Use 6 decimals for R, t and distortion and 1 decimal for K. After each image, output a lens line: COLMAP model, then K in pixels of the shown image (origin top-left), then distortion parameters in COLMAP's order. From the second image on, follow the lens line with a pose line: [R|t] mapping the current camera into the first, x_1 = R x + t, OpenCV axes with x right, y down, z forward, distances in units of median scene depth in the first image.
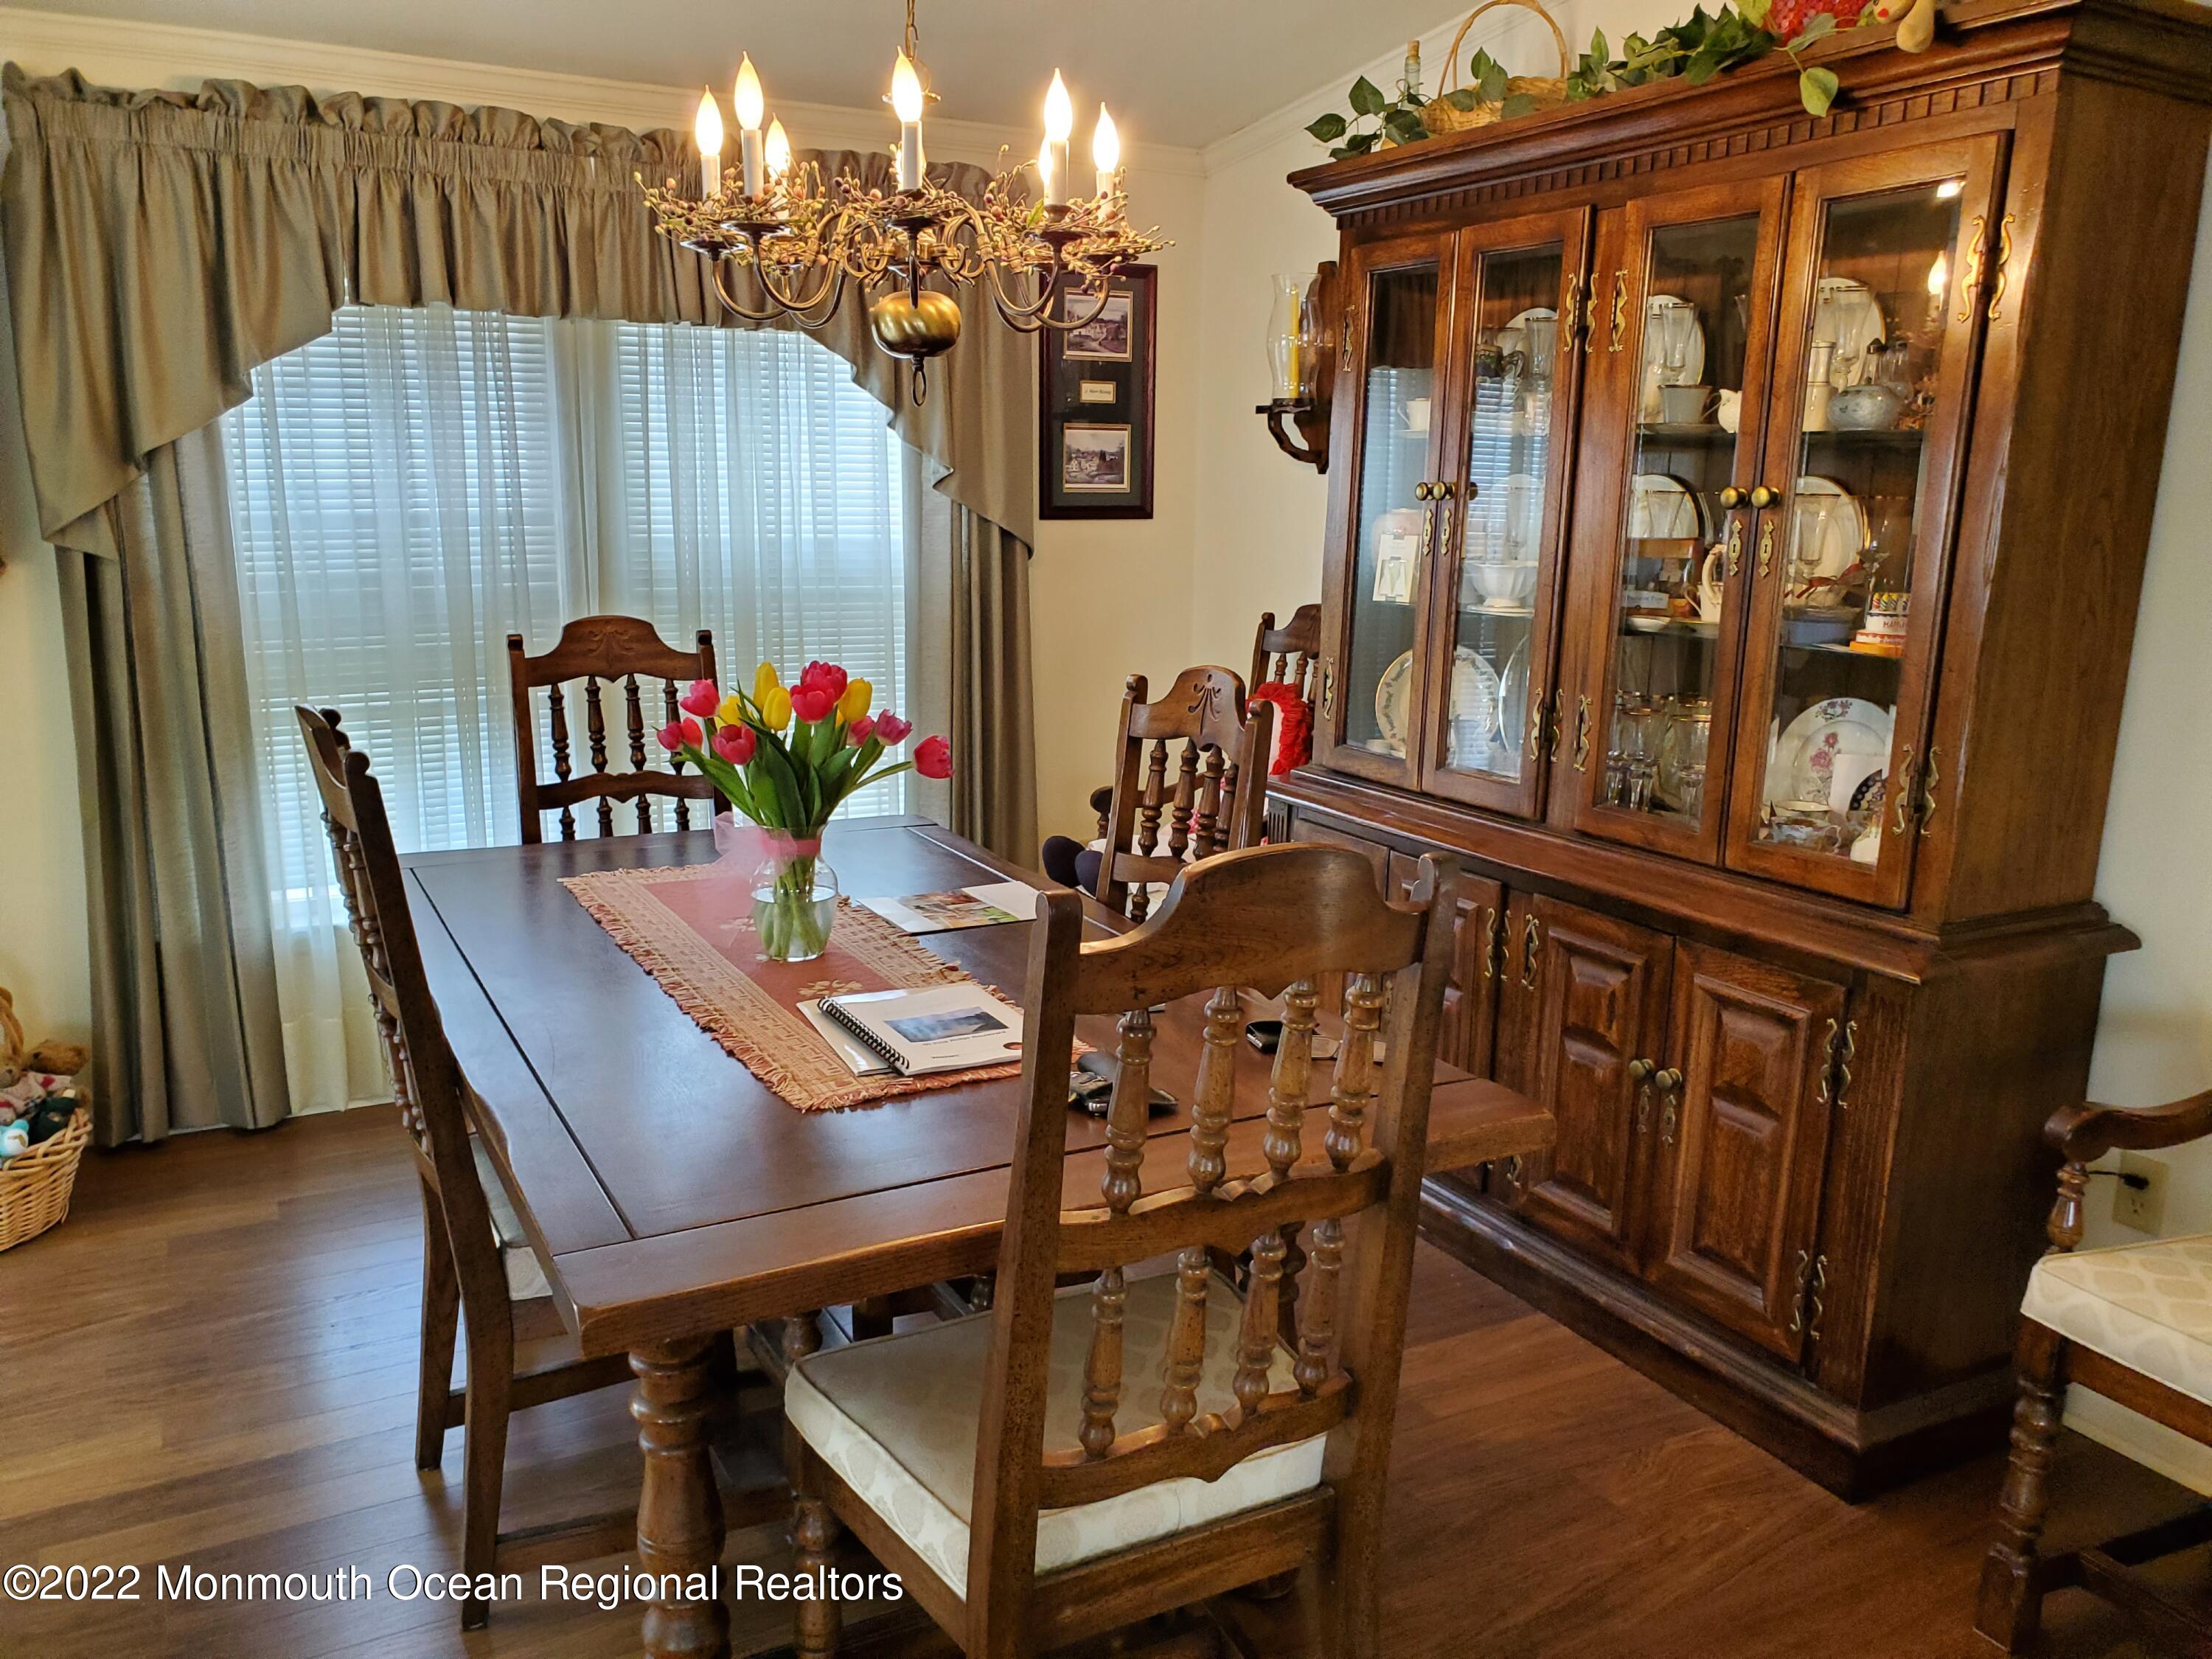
lens RADIAL K [[1718.1, 0, 1105.5], [0, 1718.1, 856.8], [0, 0, 1]] dist [0.034982, -0.039783]
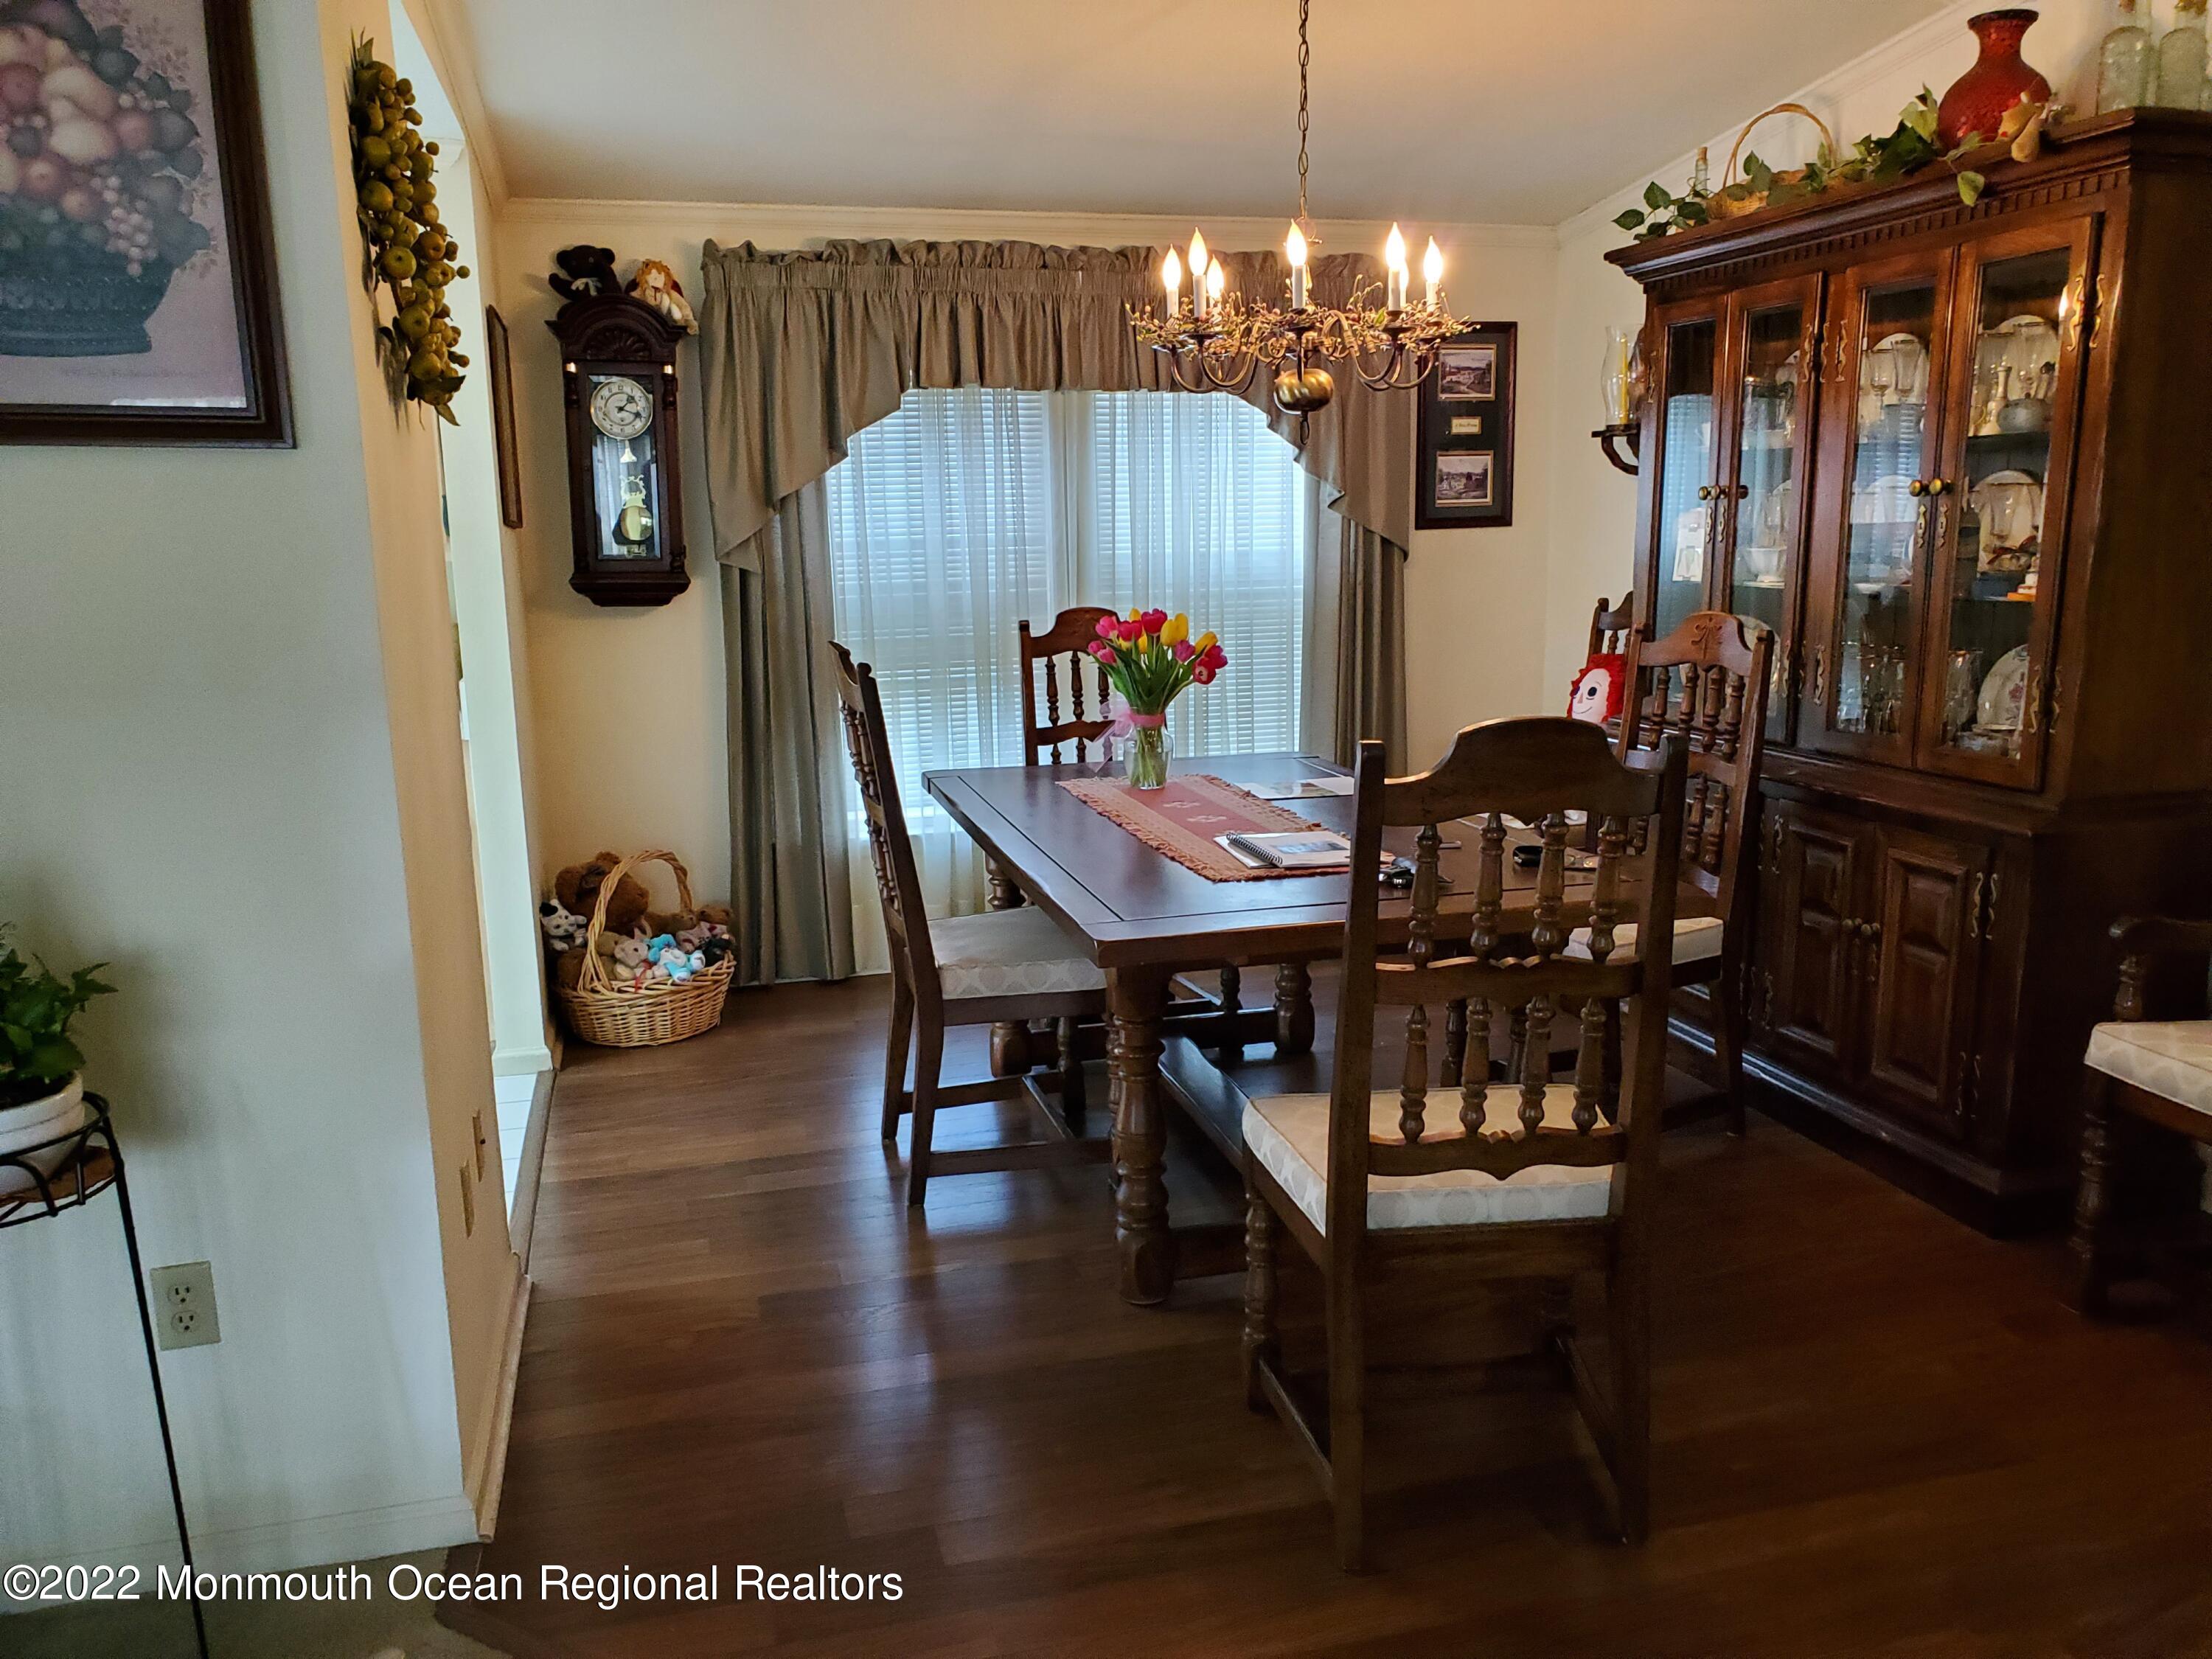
lens RADIAL K [[1718.1, 0, 1123.1], [0, 1718.1, 844.1], [0, 0, 1]] dist [0.034982, -0.039783]
pose [[0.972532, 0.013870, -0.232357, 0.068114], [-0.020065, 0.999503, -0.024319, 0.093240], [0.231904, 0.028313, 0.972327, -0.359648]]
